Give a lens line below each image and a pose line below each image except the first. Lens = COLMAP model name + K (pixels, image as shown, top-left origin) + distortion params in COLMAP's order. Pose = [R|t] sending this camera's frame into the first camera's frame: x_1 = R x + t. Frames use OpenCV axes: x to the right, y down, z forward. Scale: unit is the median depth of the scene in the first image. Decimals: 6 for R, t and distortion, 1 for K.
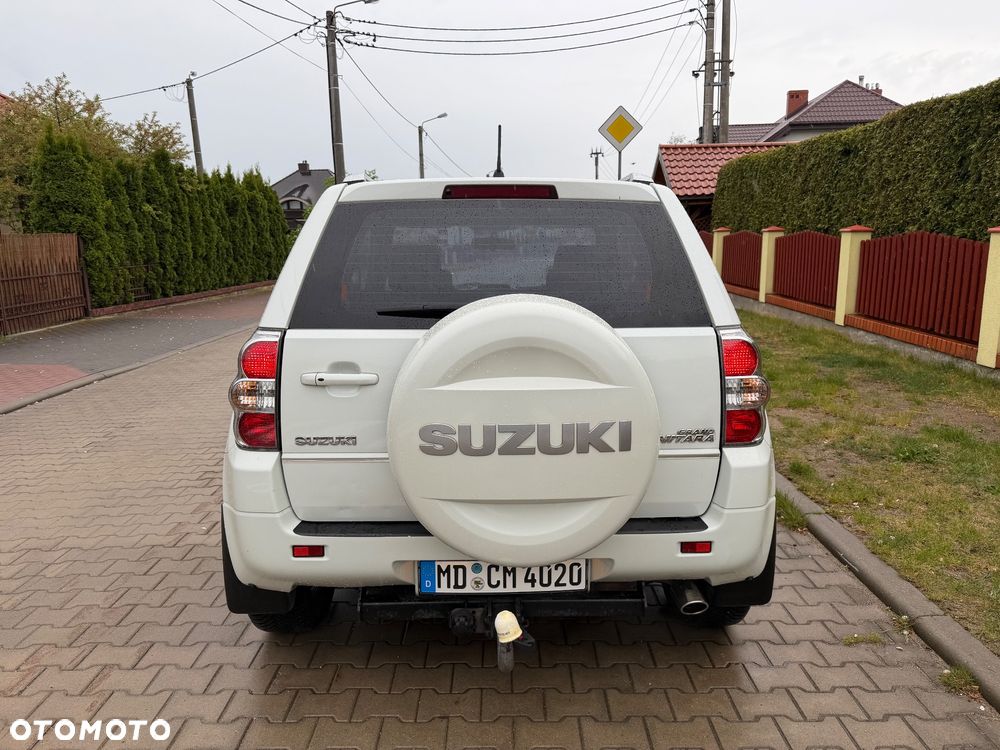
lens RADIAL K [[707.5, 0, 495.7], [0, 707.5, 370.4], [0, 0, 1]] dist [0.045387, -0.067422]
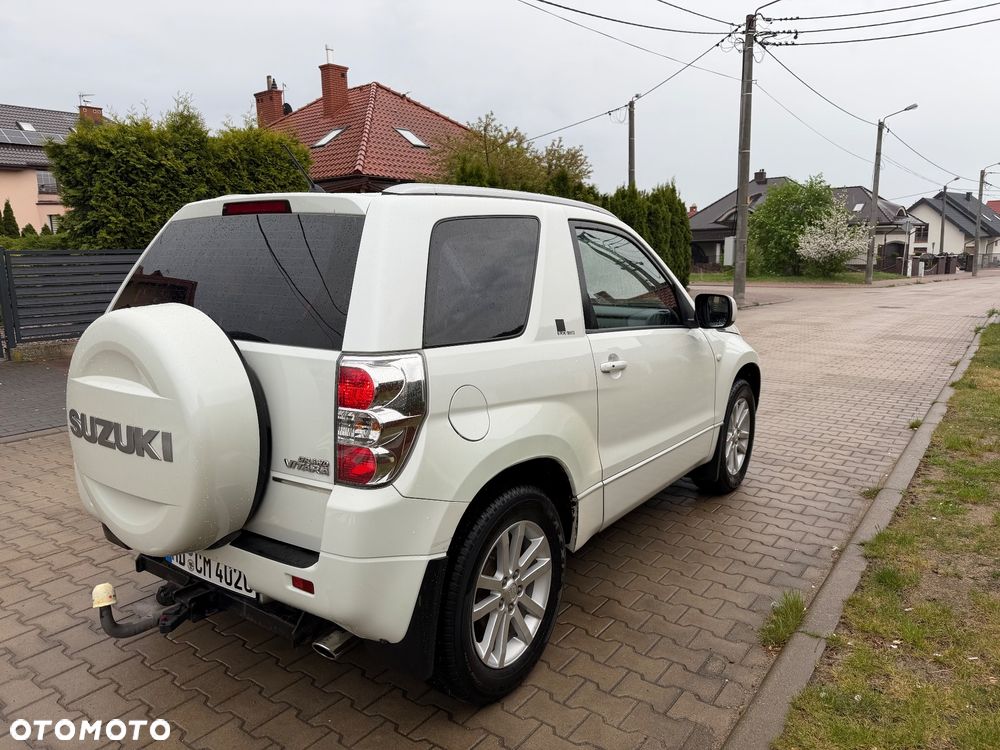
lens RADIAL K [[701.3, 0, 505.1], [0, 701.3, 378.2], [0, 0, 1]] dist [0.030467, -0.041752]
pose [[0.809200, 0.108217, -0.577481, 0.696300], [-0.108843, 0.993489, 0.033658, -0.055918], [0.577363, 0.035618, 0.815710, 0.271657]]
